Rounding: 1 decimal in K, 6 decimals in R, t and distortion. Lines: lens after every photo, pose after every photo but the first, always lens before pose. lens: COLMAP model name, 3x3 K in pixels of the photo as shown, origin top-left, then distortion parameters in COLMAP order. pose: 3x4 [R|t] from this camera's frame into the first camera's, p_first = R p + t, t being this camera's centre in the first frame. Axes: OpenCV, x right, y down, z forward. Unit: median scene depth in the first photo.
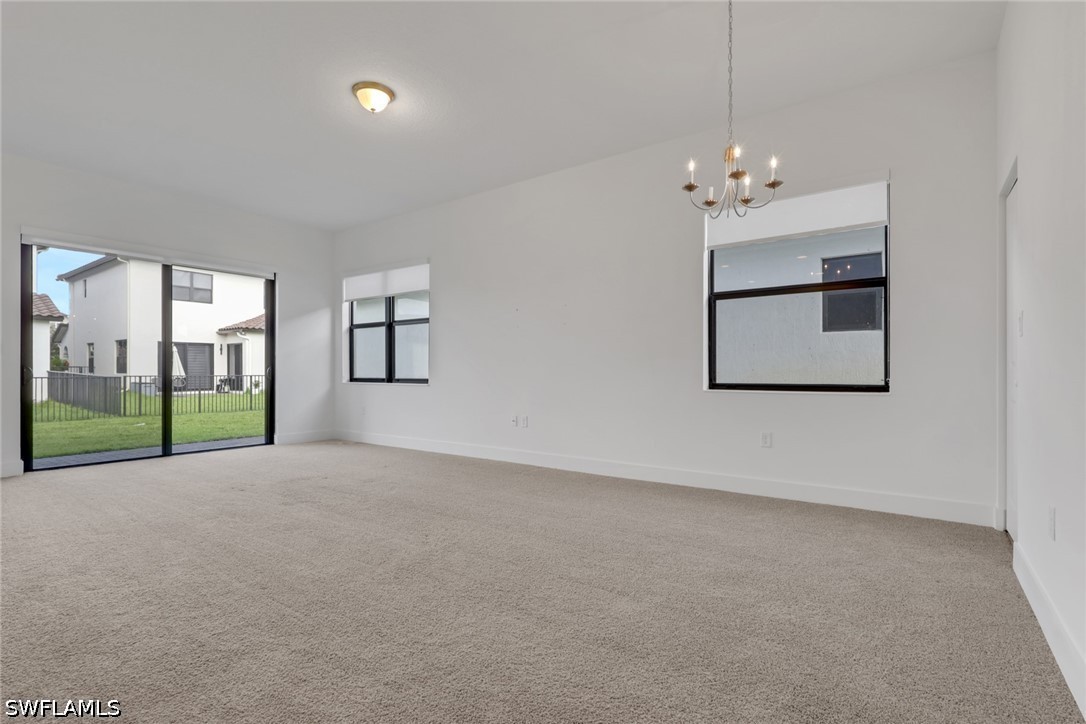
lens RADIAL K [[537.2, 0, 541.1], [0, 537.2, 366.5], [0, 0, 1]] dist [-0.000096, 0.000047]
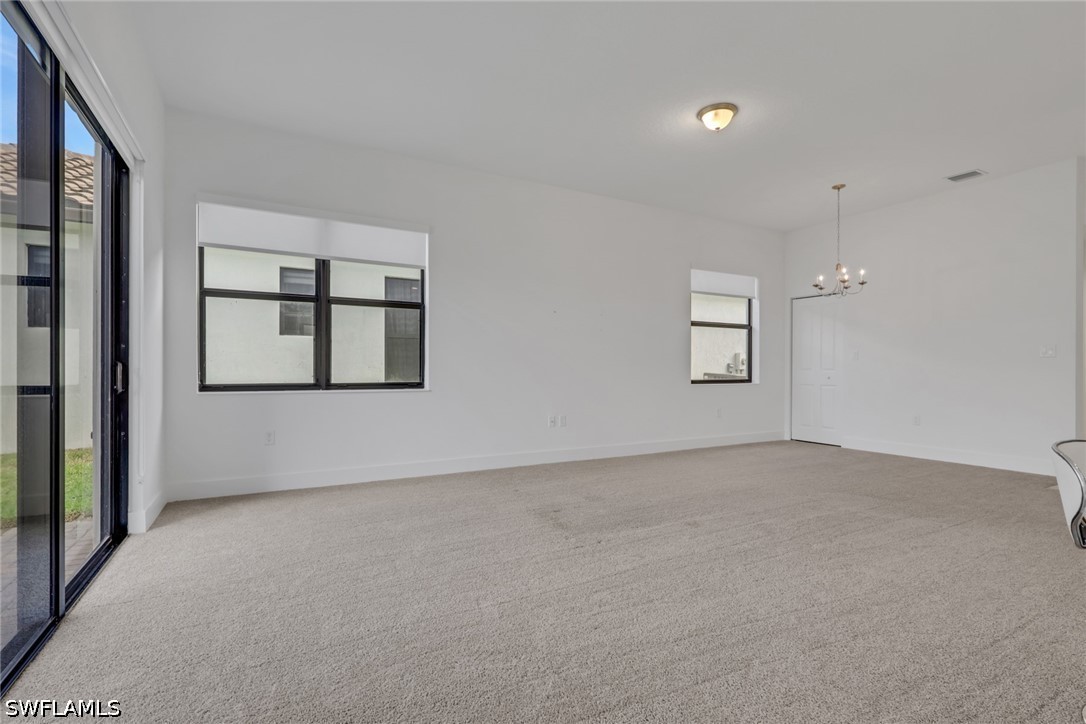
lens RADIAL K [[474.5, 0, 534.6], [0, 474.5, 360.5], [0, 0, 1]] dist [0.000156, -0.000075]
pose [[0.444128, 0.021109, 0.895715, -0.293824], [-0.007214, 0.999774, -0.019984, 0.001794], [-0.895934, 0.002414, 0.444180, 0.217921]]
